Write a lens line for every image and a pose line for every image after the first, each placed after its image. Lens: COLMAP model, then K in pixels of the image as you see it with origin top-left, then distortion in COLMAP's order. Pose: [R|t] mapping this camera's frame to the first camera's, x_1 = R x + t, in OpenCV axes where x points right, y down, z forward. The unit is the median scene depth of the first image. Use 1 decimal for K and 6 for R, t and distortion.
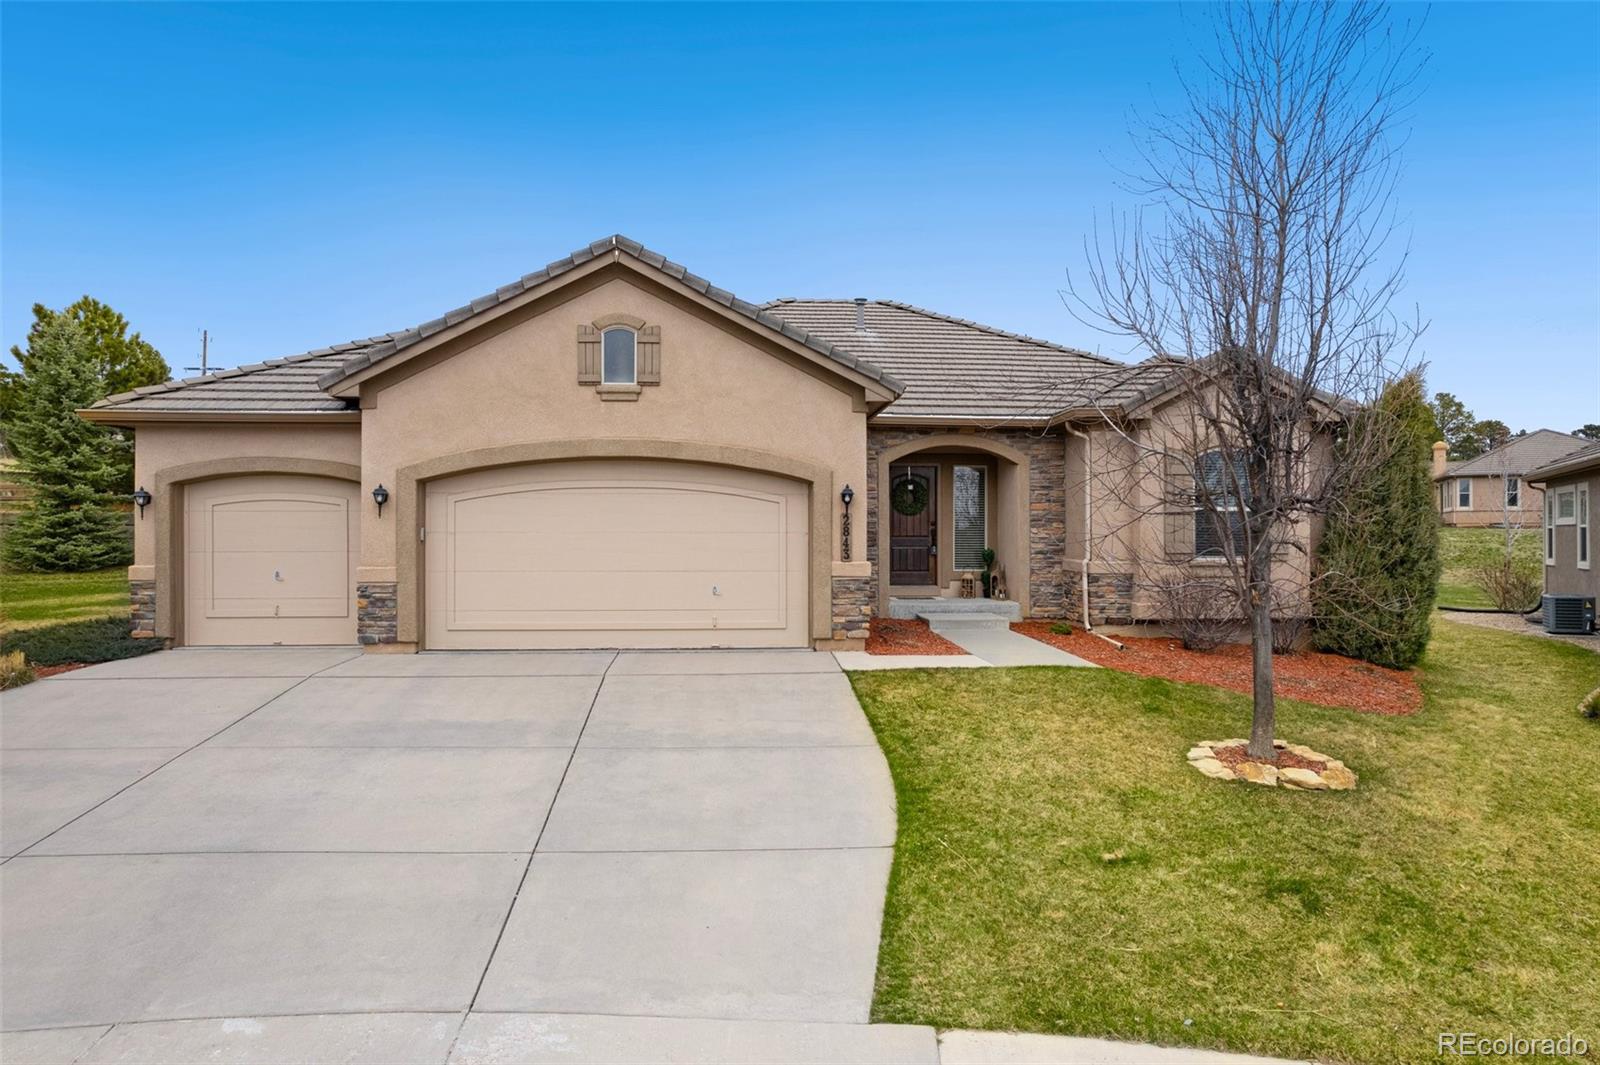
lens RADIAL K [[1056.6, 0, 800.0], [0, 1056.6, 532.5], [0, 0, 1]] dist [-0.094303, 0.102848]
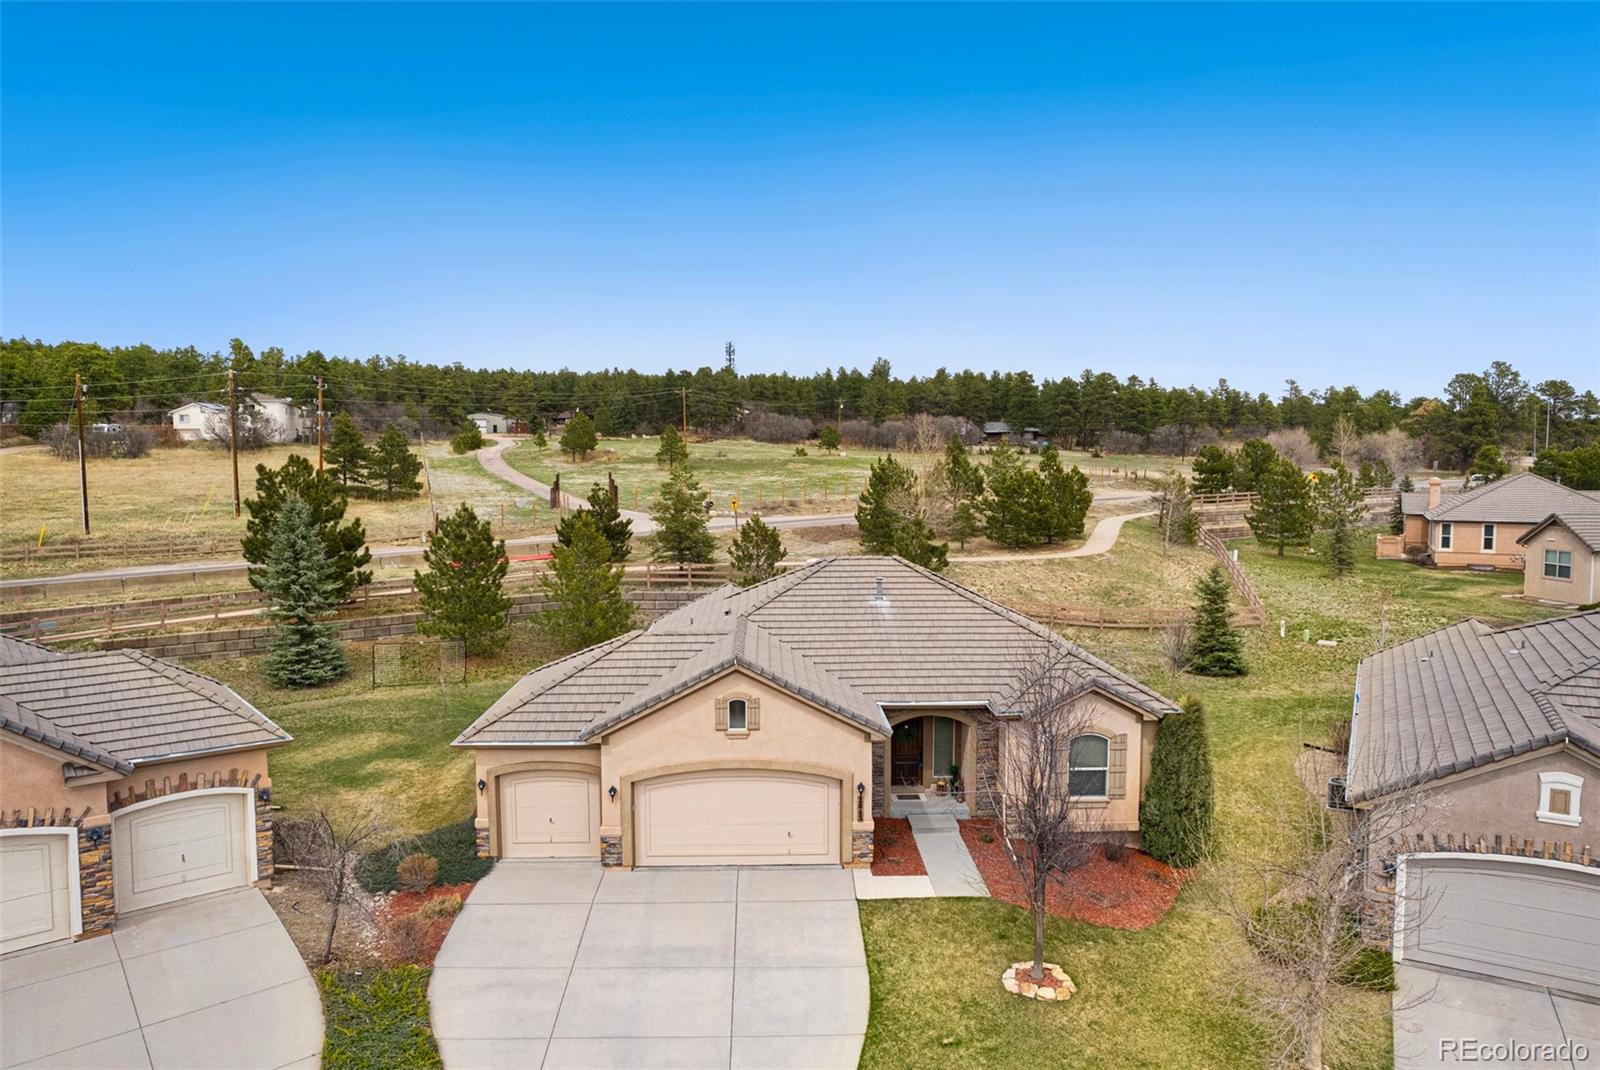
lens RADIAL K [[1101.6, 0, 800.0], [0, 1101.6, 535.0], [0, 0, 1]] dist [-0.083221, 0.088272]
pose [[0.998868, 0.003654, -0.047433, 0.027354], [0.000257, 0.996617, 0.082191, -0.637054], [0.047572, -0.082110, 0.995487, -0.882354]]
